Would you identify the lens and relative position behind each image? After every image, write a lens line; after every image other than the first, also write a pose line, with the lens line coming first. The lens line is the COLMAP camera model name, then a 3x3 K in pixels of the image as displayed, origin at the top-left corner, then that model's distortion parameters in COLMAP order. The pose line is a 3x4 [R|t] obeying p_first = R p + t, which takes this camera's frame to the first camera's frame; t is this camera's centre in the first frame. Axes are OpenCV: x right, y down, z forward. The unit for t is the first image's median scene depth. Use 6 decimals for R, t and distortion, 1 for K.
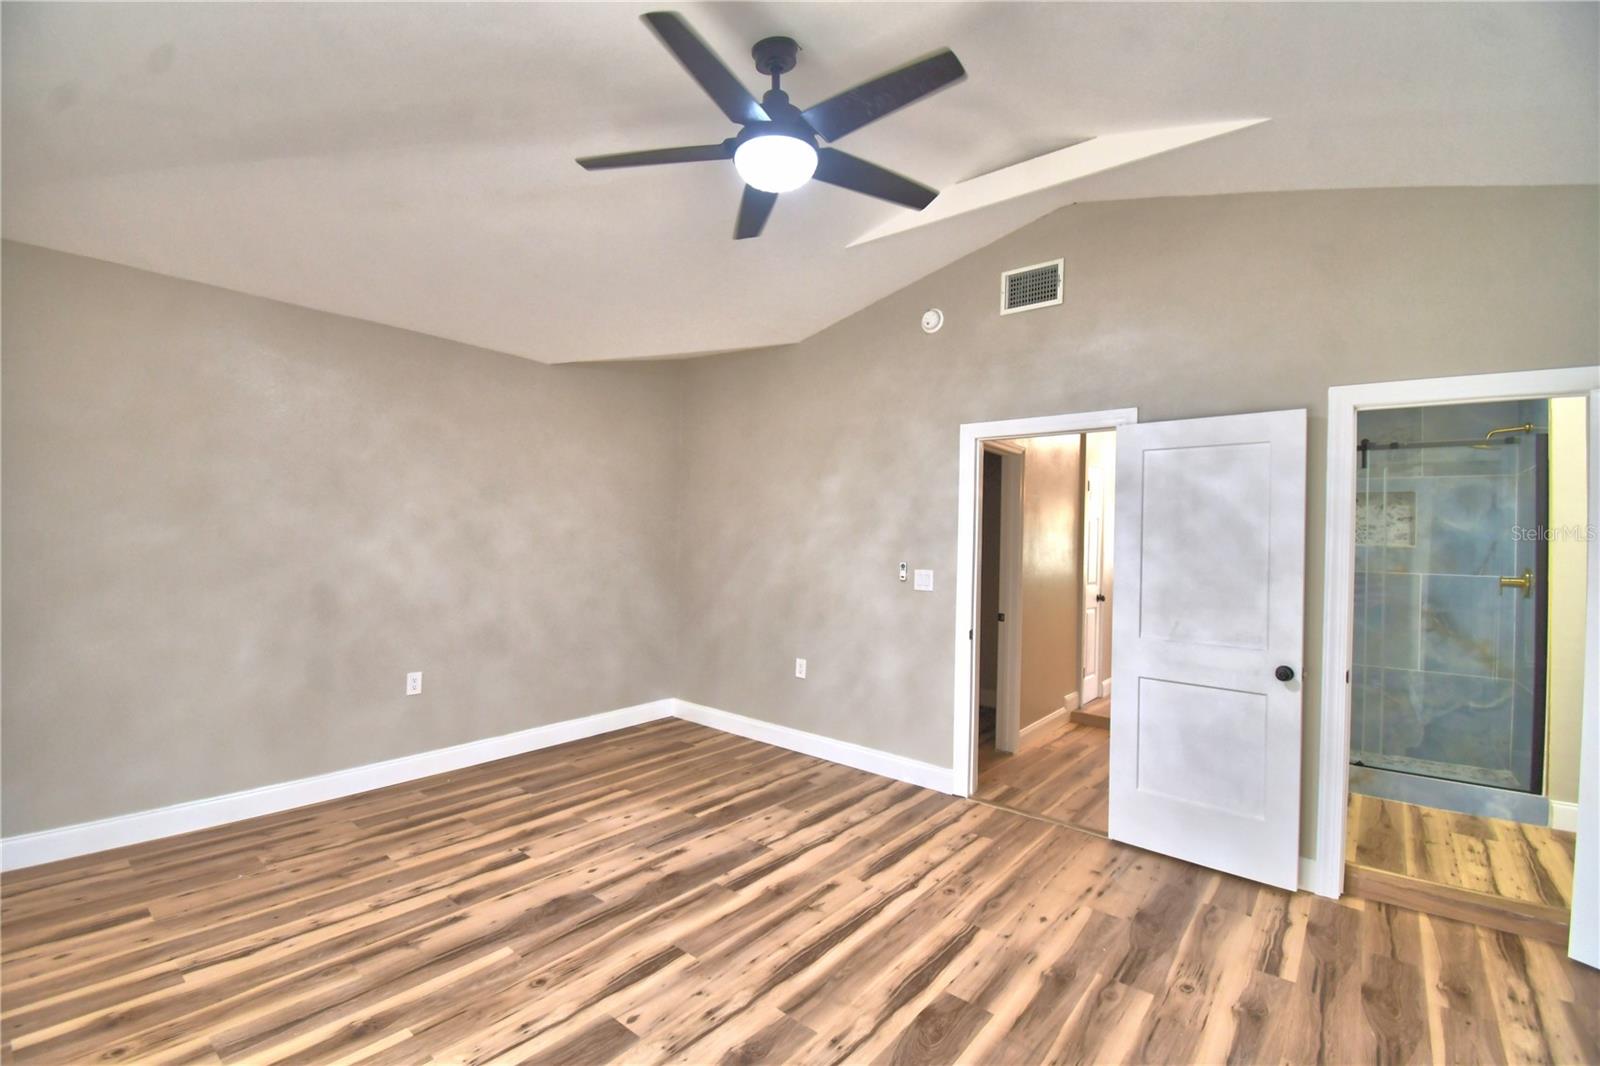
lens RADIAL K [[703.1, 0, 795.0], [0, 703.1, 531.3], [0, 0, 1]] dist [0.020352, -0.026125]
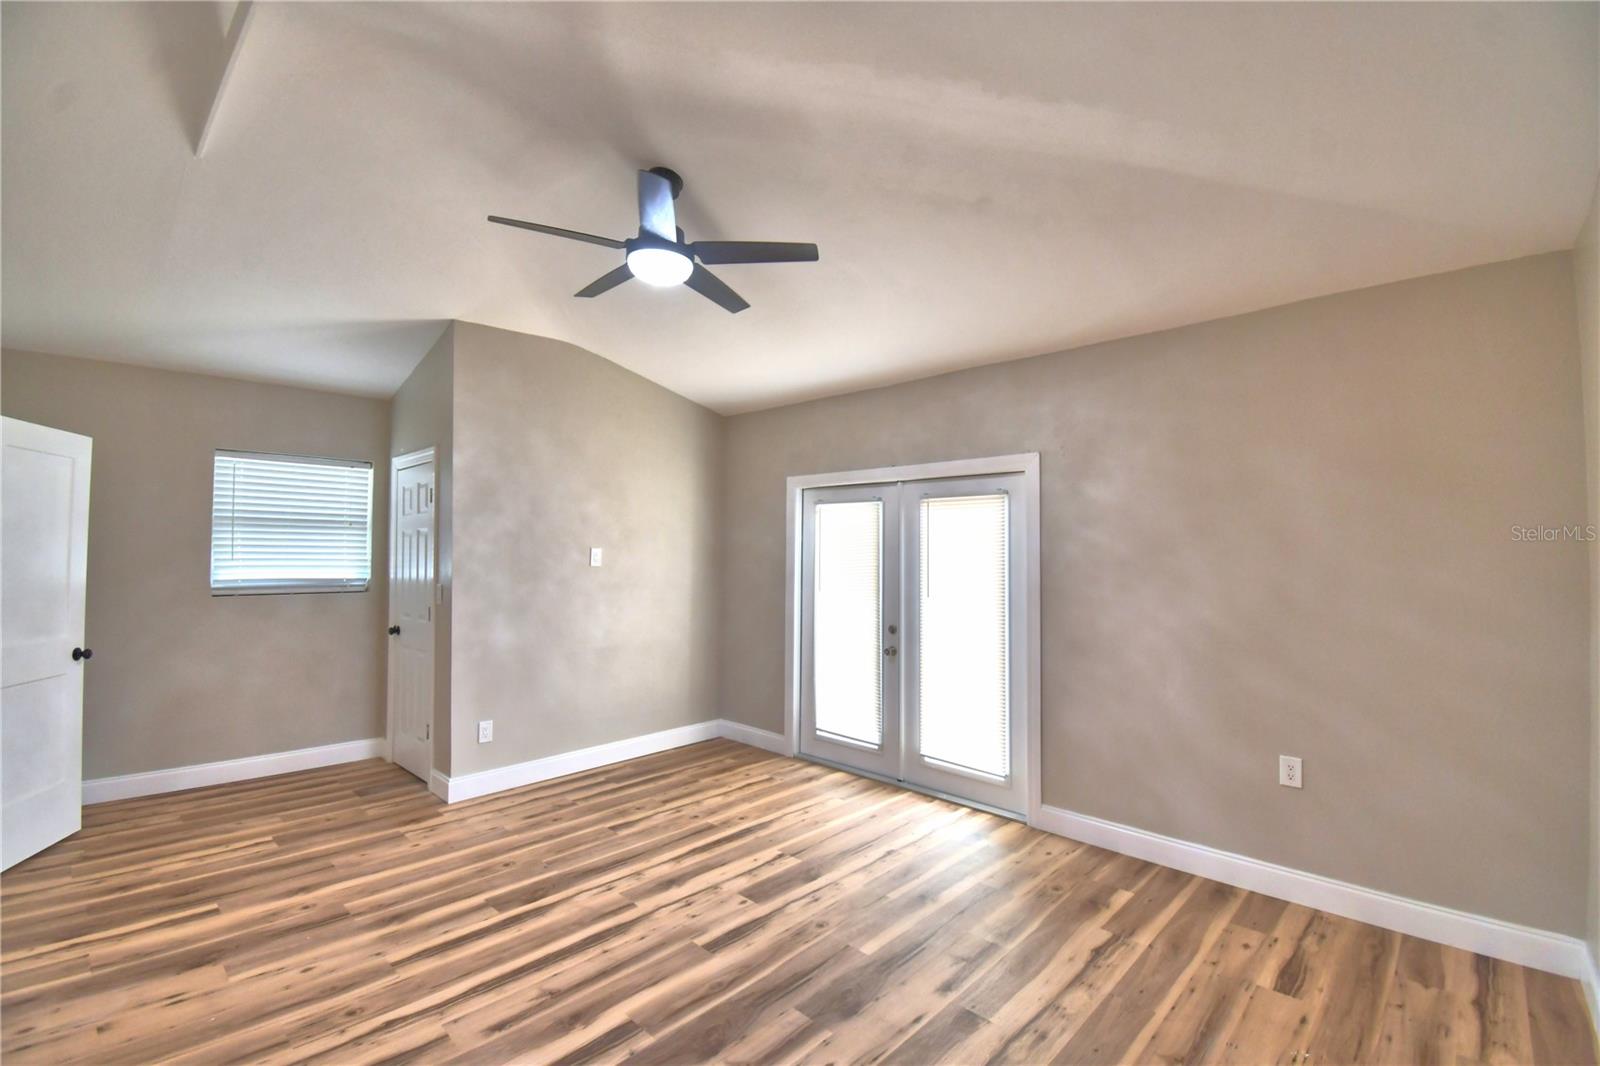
lens RADIAL K [[703.1, 0, 795.0], [0, 703.1, 531.3], [0, 0, 1]] dist [0.020352, -0.026125]
pose [[-0.996468, -0.033229, 0.077118, -0.358940], [-0.036594, 0.998420, -0.042637, 0.004965], [-0.075580, -0.045309, -0.996110, 2.089409]]
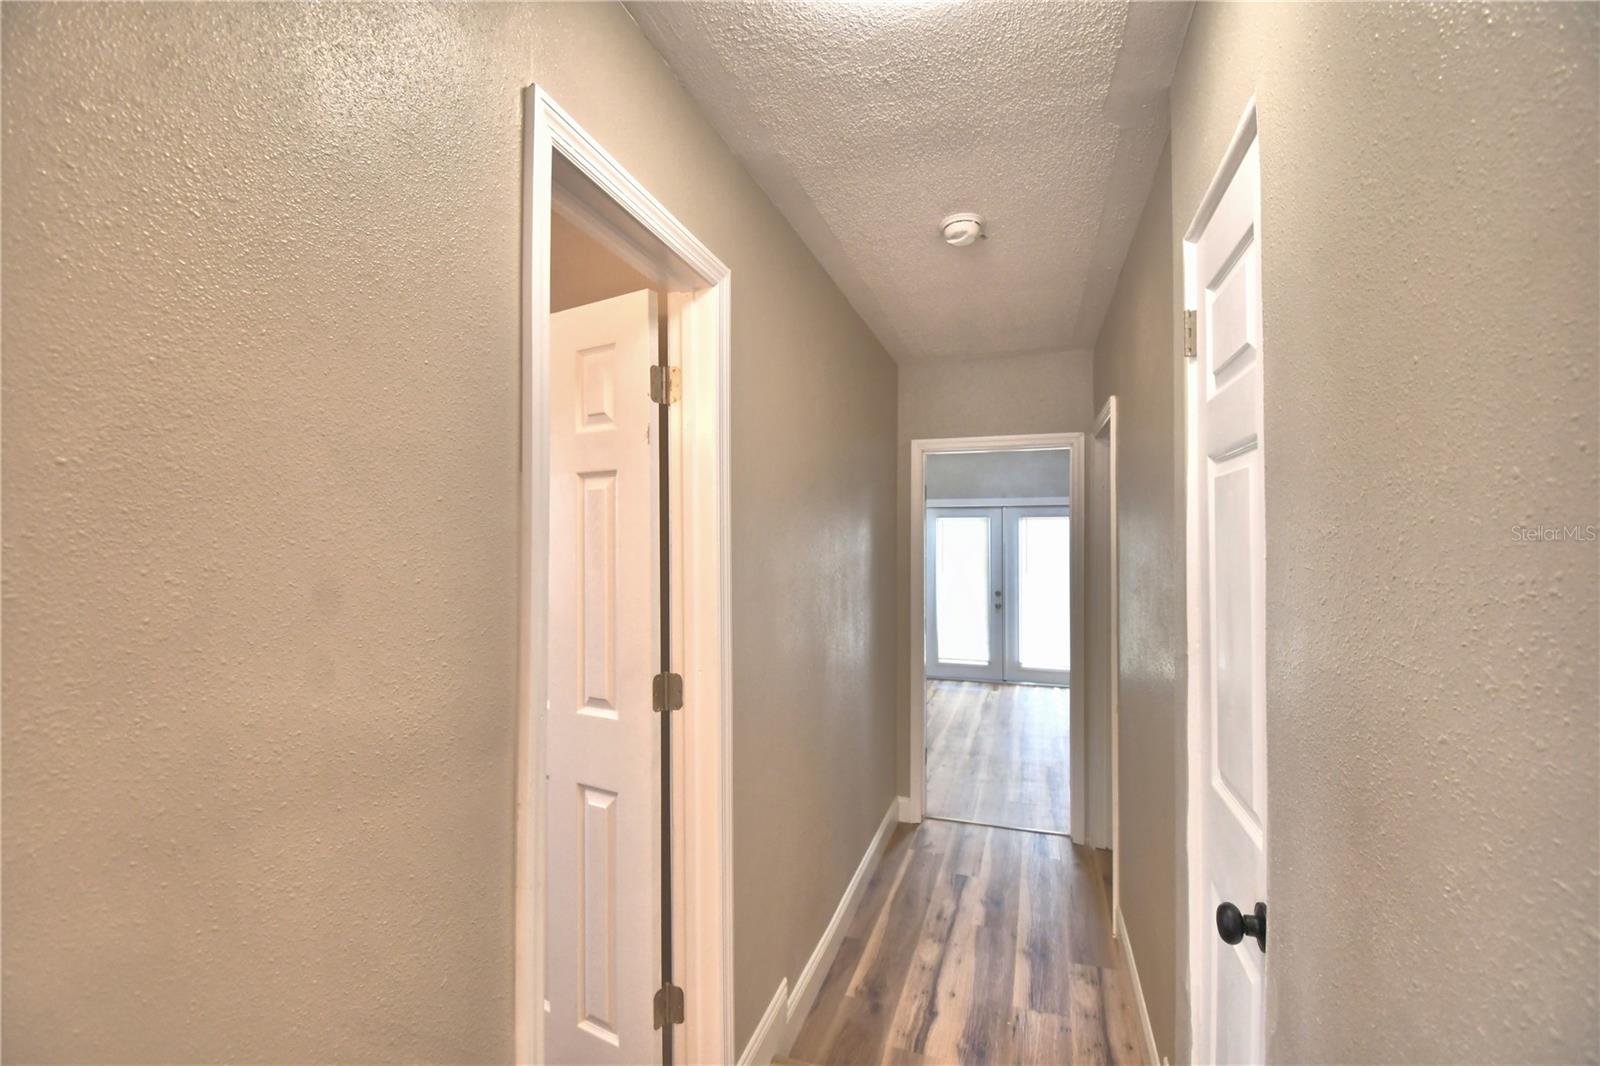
lens RADIAL K [[703.1, 0, 795.0], [0, 703.1, 531.3], [0, 0, 1]] dist [0.020352, -0.026125]
pose [[-0.931868, -0.034517, -0.361152, 1.521621], [-0.021541, 0.998972, -0.039895, 0.042766], [0.362157, -0.029397, -0.931653, 2.824951]]
